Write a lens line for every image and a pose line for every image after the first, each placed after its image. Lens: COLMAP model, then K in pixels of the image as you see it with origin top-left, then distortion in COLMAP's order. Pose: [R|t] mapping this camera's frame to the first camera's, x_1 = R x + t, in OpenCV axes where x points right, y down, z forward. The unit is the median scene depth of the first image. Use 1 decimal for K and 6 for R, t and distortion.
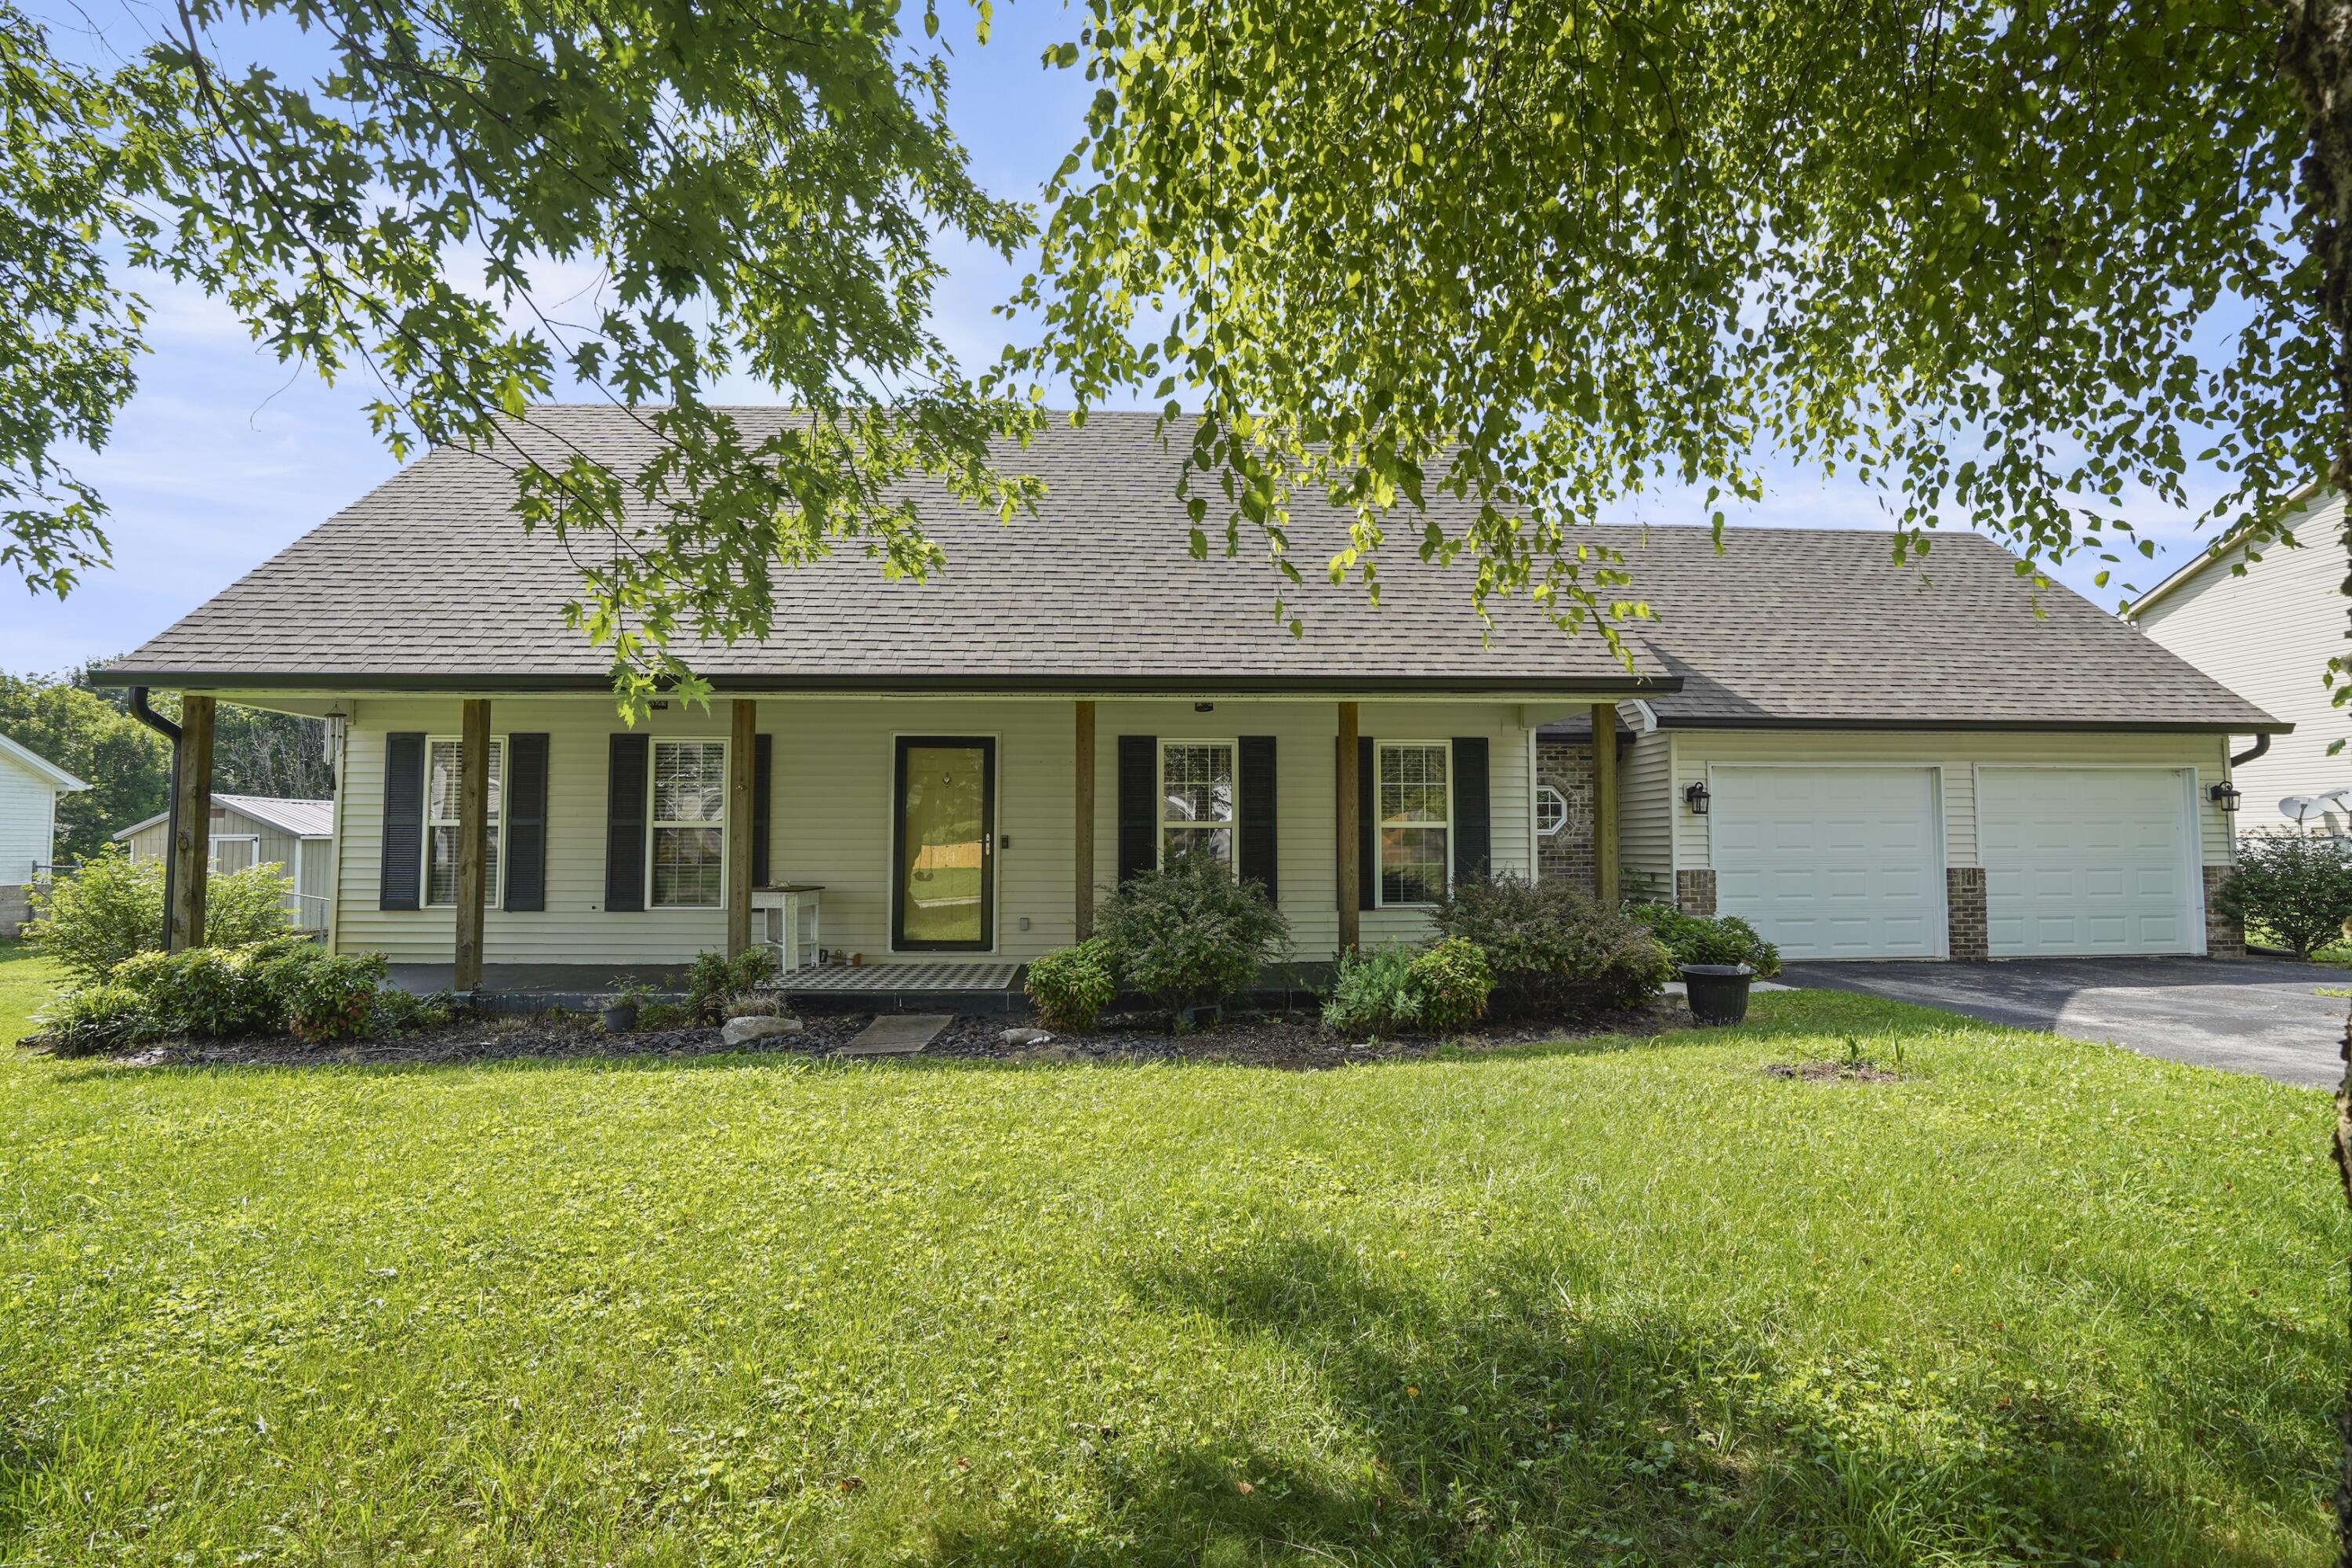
lens RADIAL K [[1100.0, 0, 1182.4], [0, 1100.0, 785.8], [0, 0, 1]] dist [-0.049355, 0.015357]
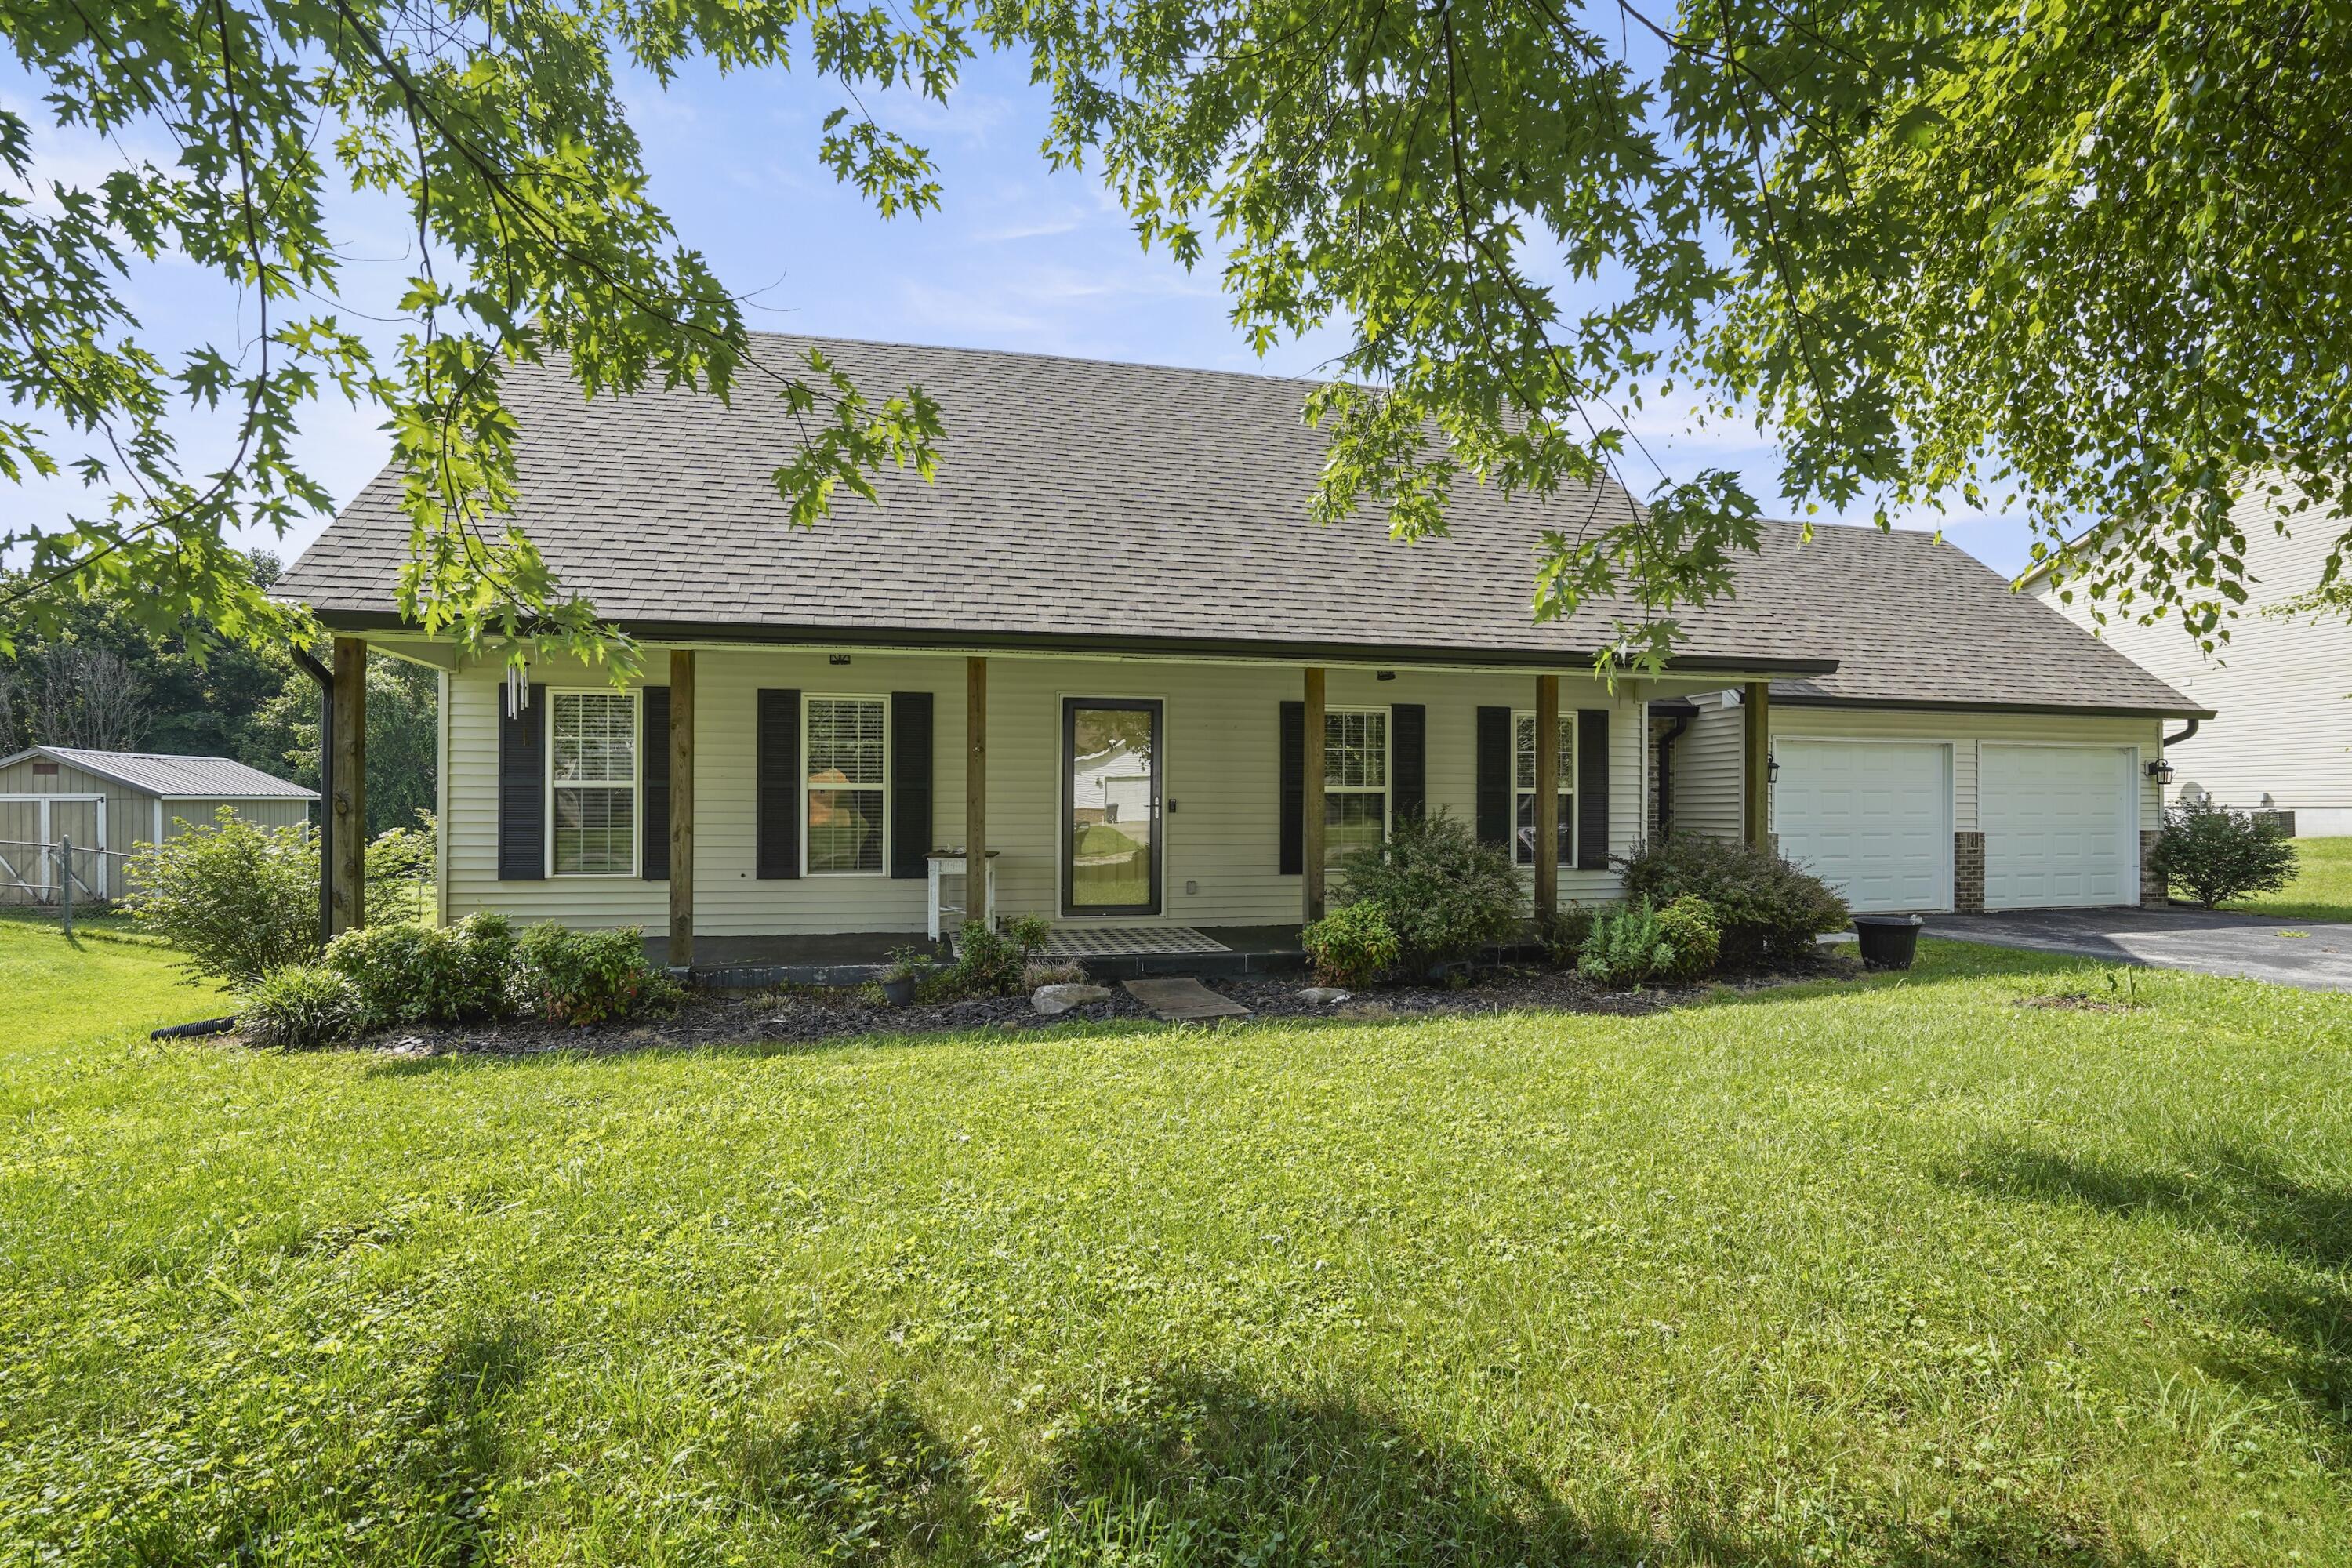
lens RADIAL K [[1100.0, 0, 1184.0], [0, 1100.0, 817.1], [0, 0, 1]] dist [-0.049355, 0.015357]
pose [[0.986580, 0.001481, 0.163269, -0.316932], [-0.011971, 0.997924, 0.063286, -0.002148], [-0.162836, -0.064391, 0.984550, 0.011043]]
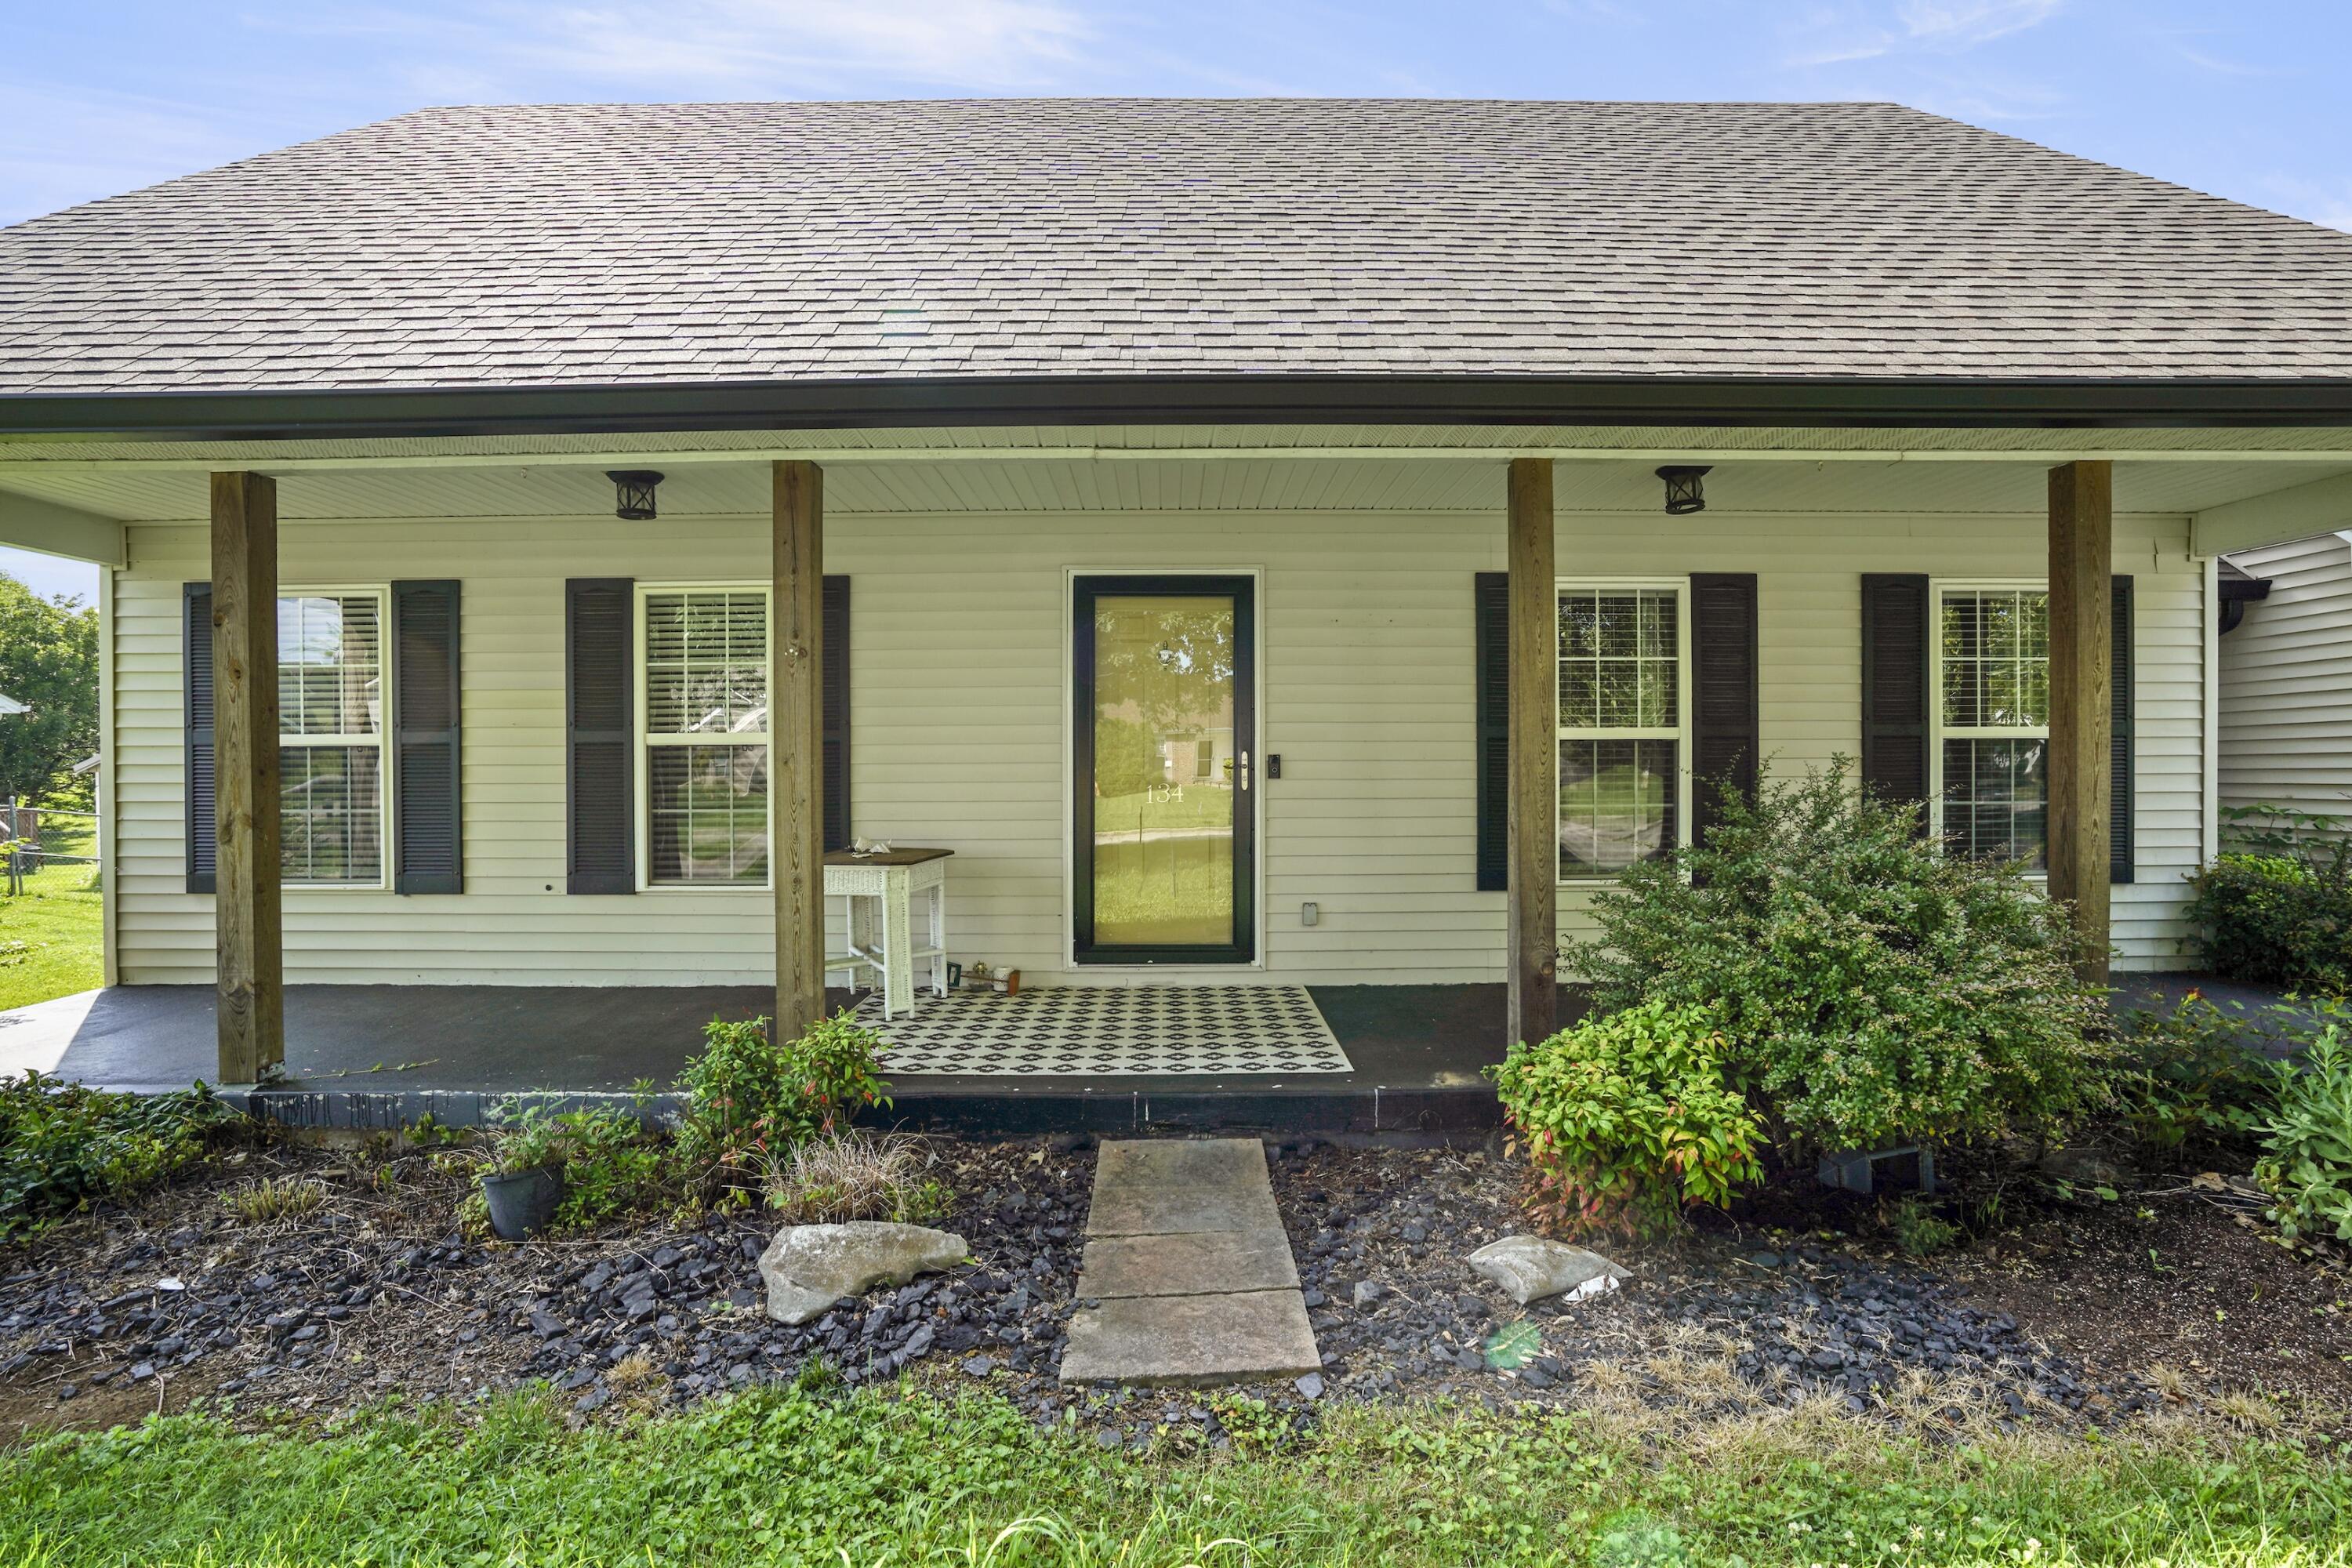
lens RADIAL K [[1100.0, 0, 1192.1], [0, 1100.0, 777.5], [0, 0, 1]] dist [-0.049355, 0.015357]
pose [[0.998975, -0.004408, -0.045039, -0.178734], [0.007172, 0.998088, 0.061388, 0.022415], [0.044682, -0.061648, 0.997097, 0.449043]]
